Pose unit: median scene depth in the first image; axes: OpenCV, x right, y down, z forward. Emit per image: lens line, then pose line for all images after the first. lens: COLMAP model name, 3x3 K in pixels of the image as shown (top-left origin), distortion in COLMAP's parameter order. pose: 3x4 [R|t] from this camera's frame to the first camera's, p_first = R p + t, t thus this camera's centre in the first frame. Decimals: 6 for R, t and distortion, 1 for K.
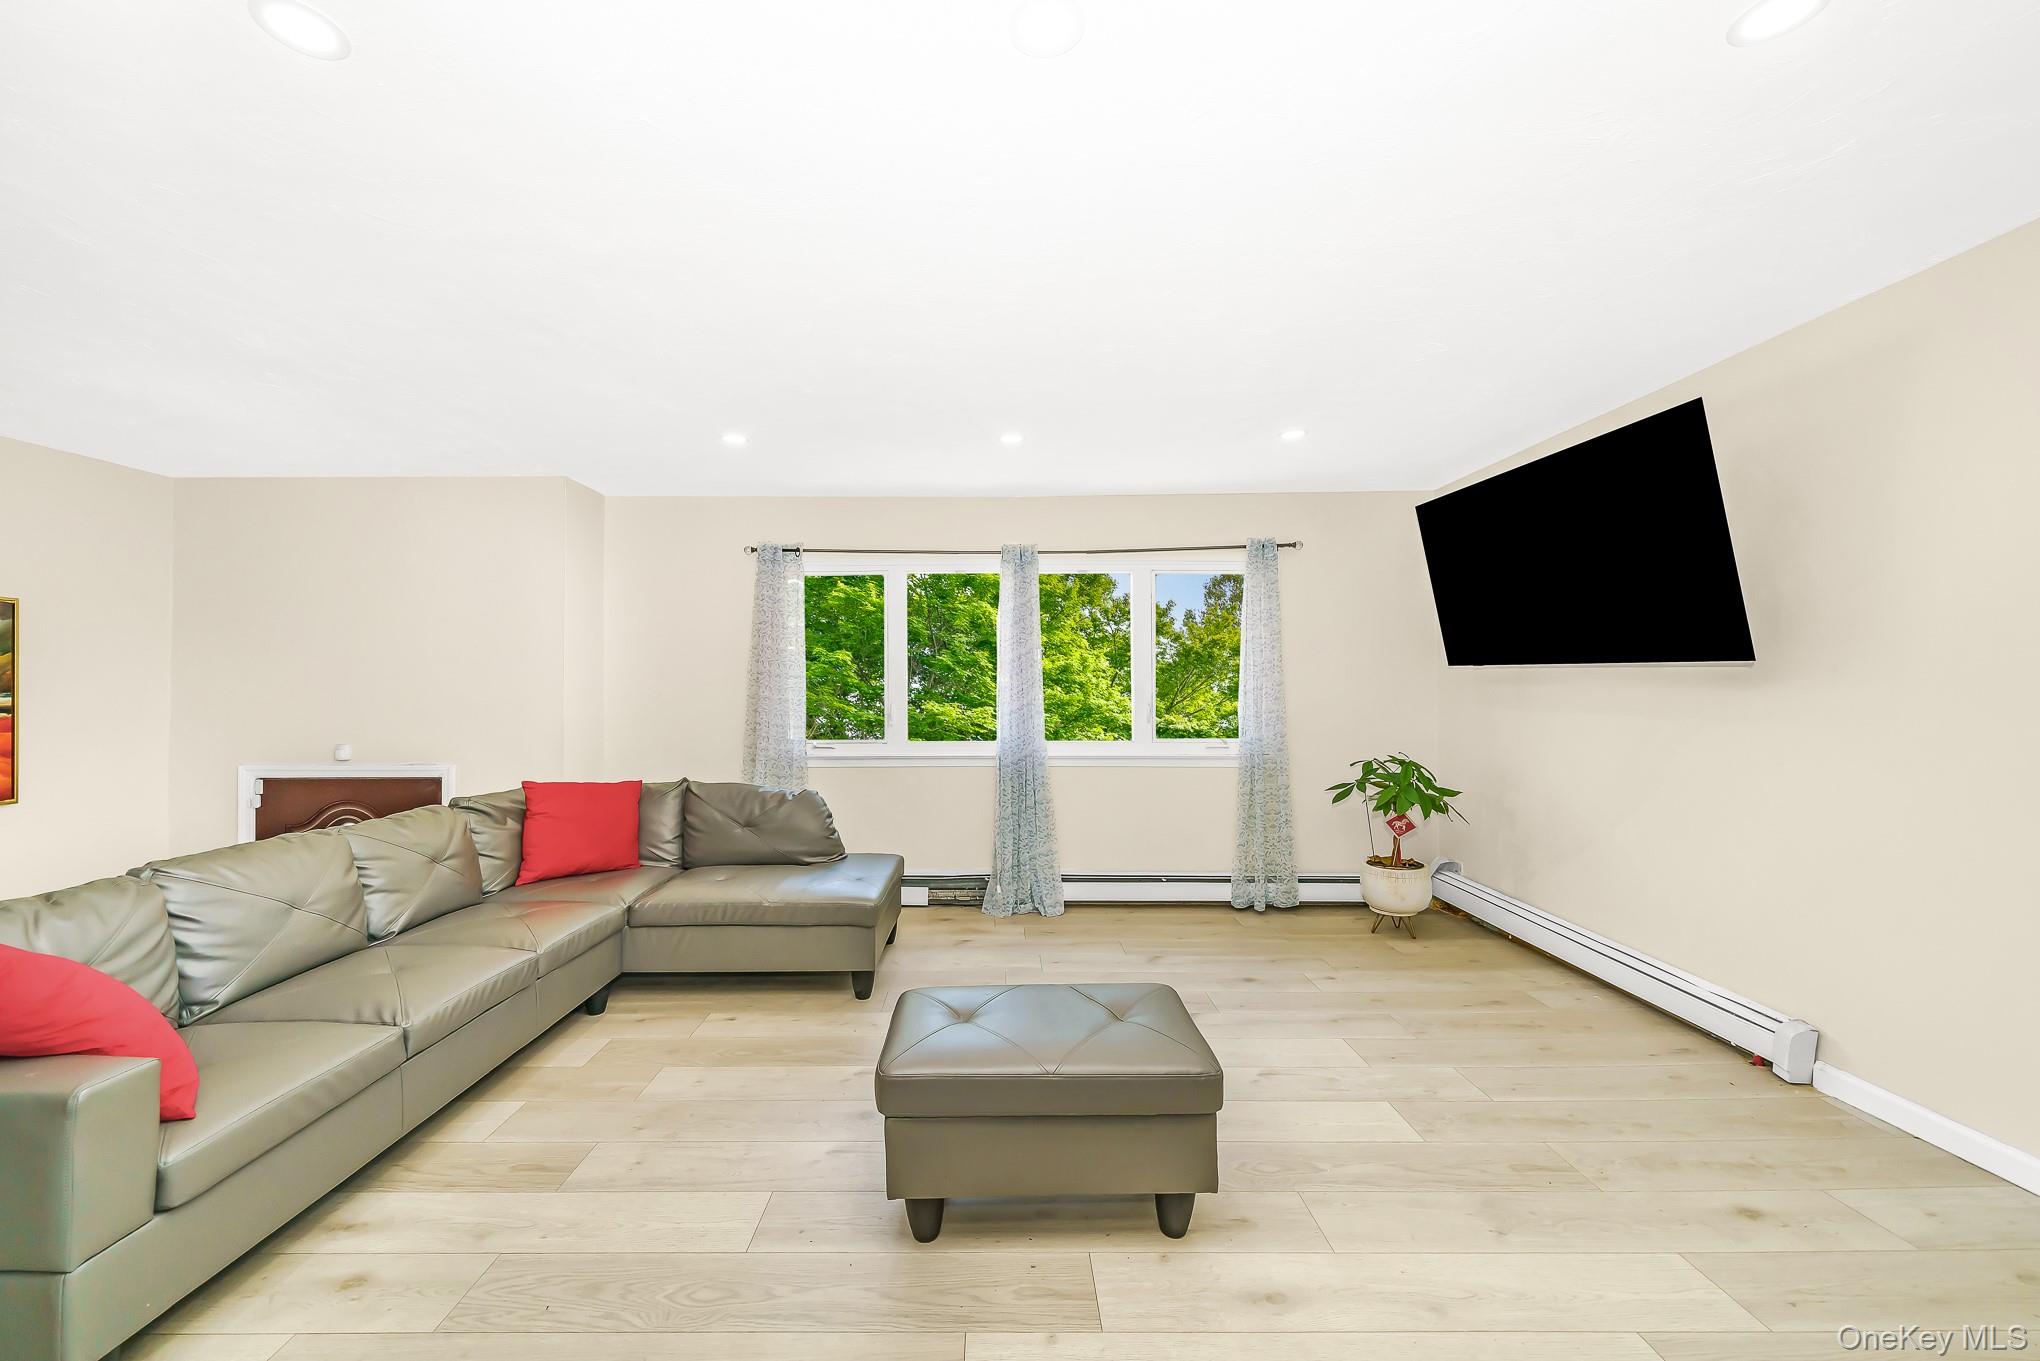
lens RADIAL K [[762.4, 0, 974.6], [0, 762.4, 688.0], [0, 0, 1]] dist [-0.002231, -0.000476]
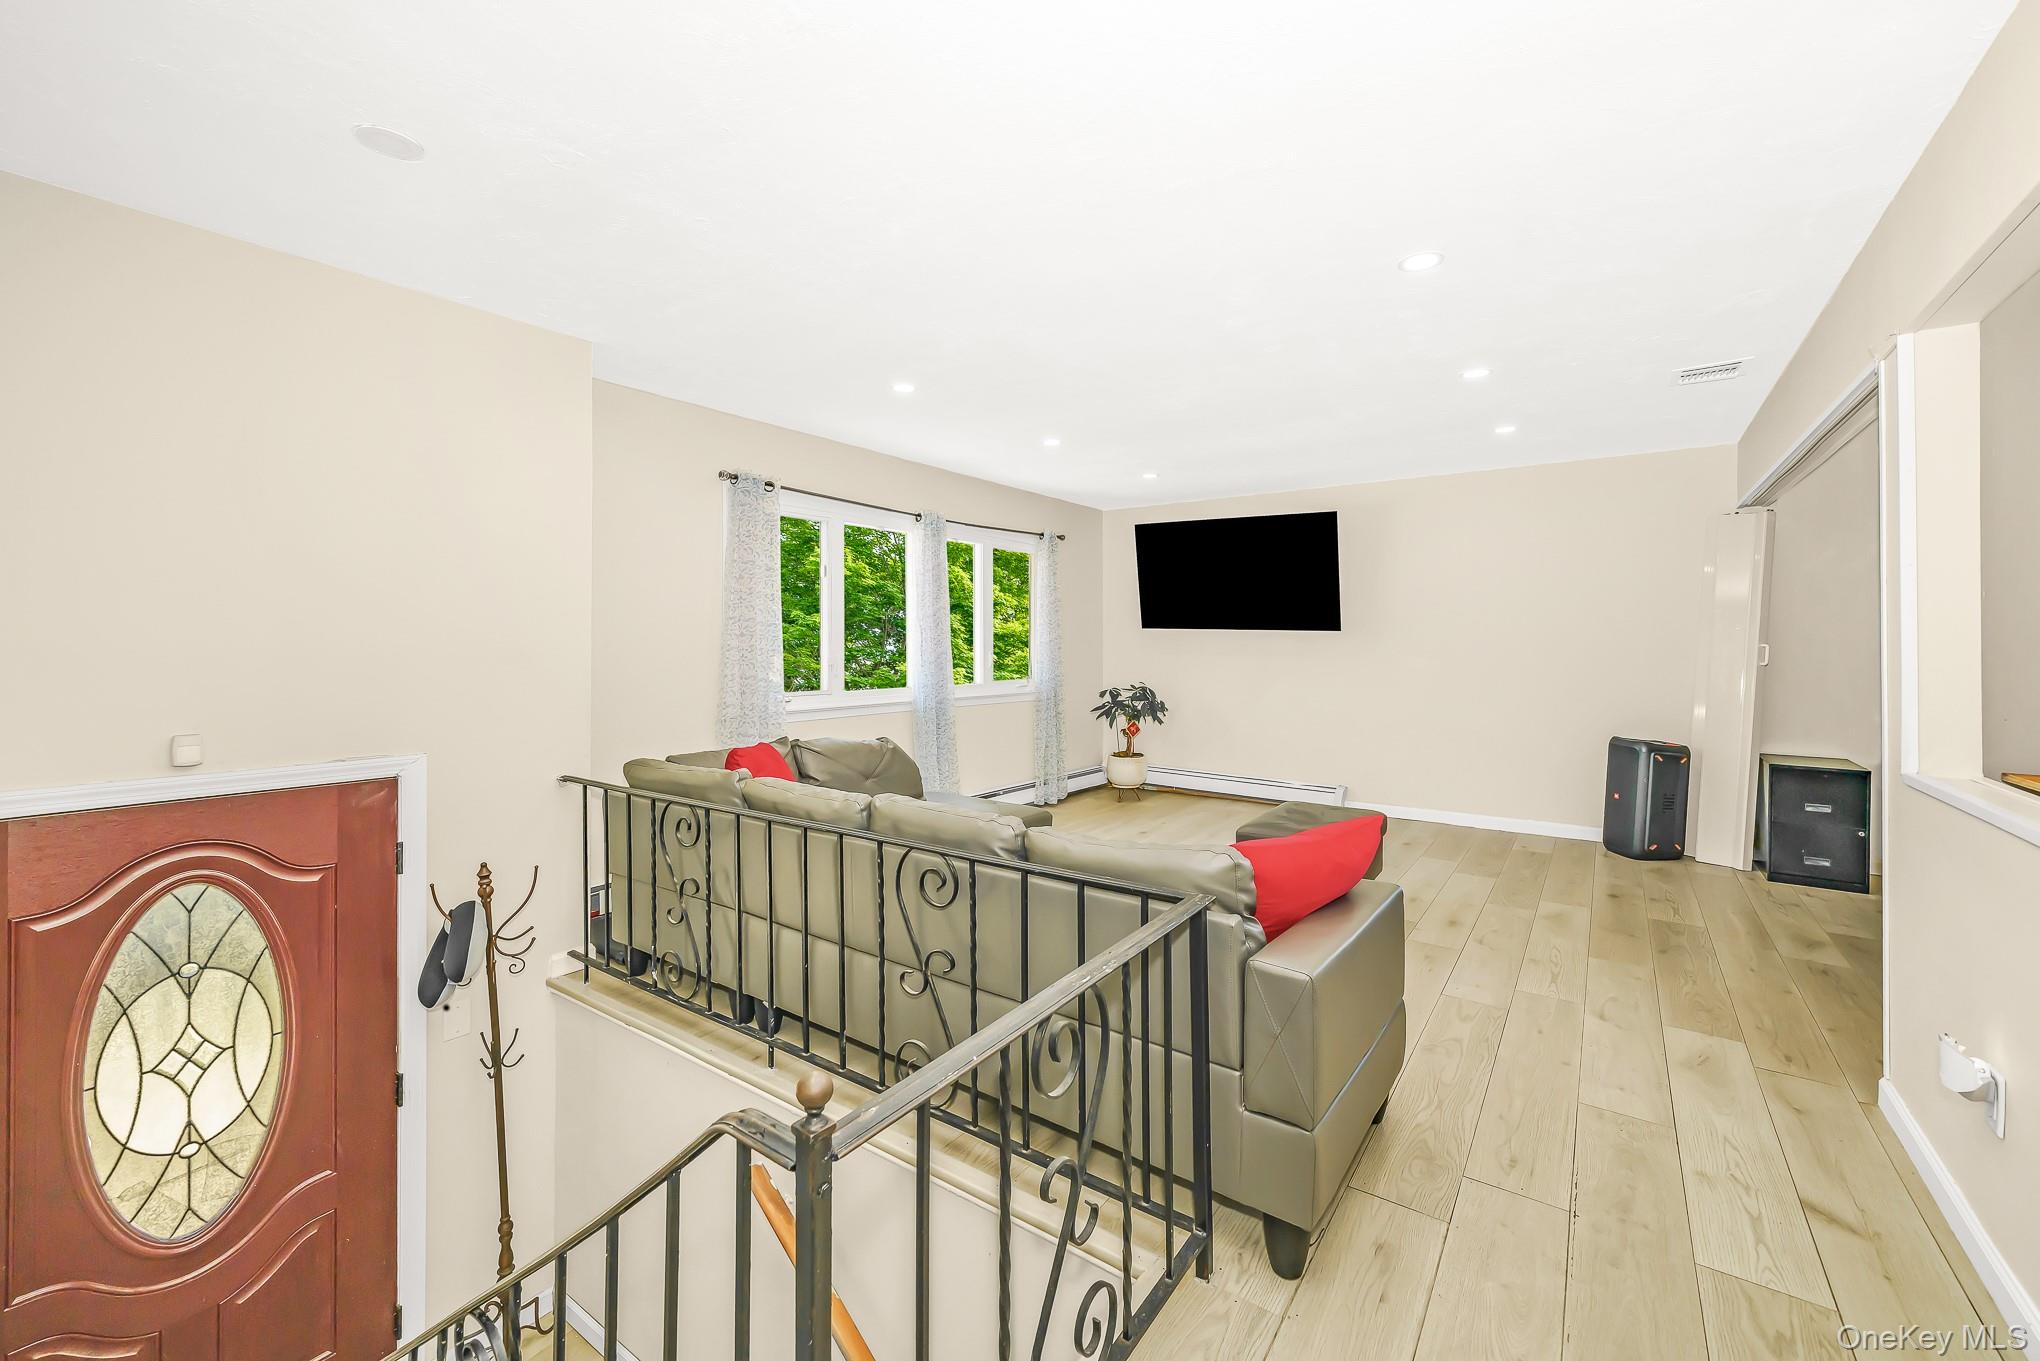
lens RADIAL K [[853.5, 0, 1037.6], [0, 853.5, 642.2], [0, 0, 1]] dist [0.000207, 0.000197]
pose [[0.555339, 0.006685, 0.831597, -0.988520], [-0.007421, 0.999968, -0.003082, 0.007968], [-0.831591, -0.004460, 0.555371, 0.191298]]
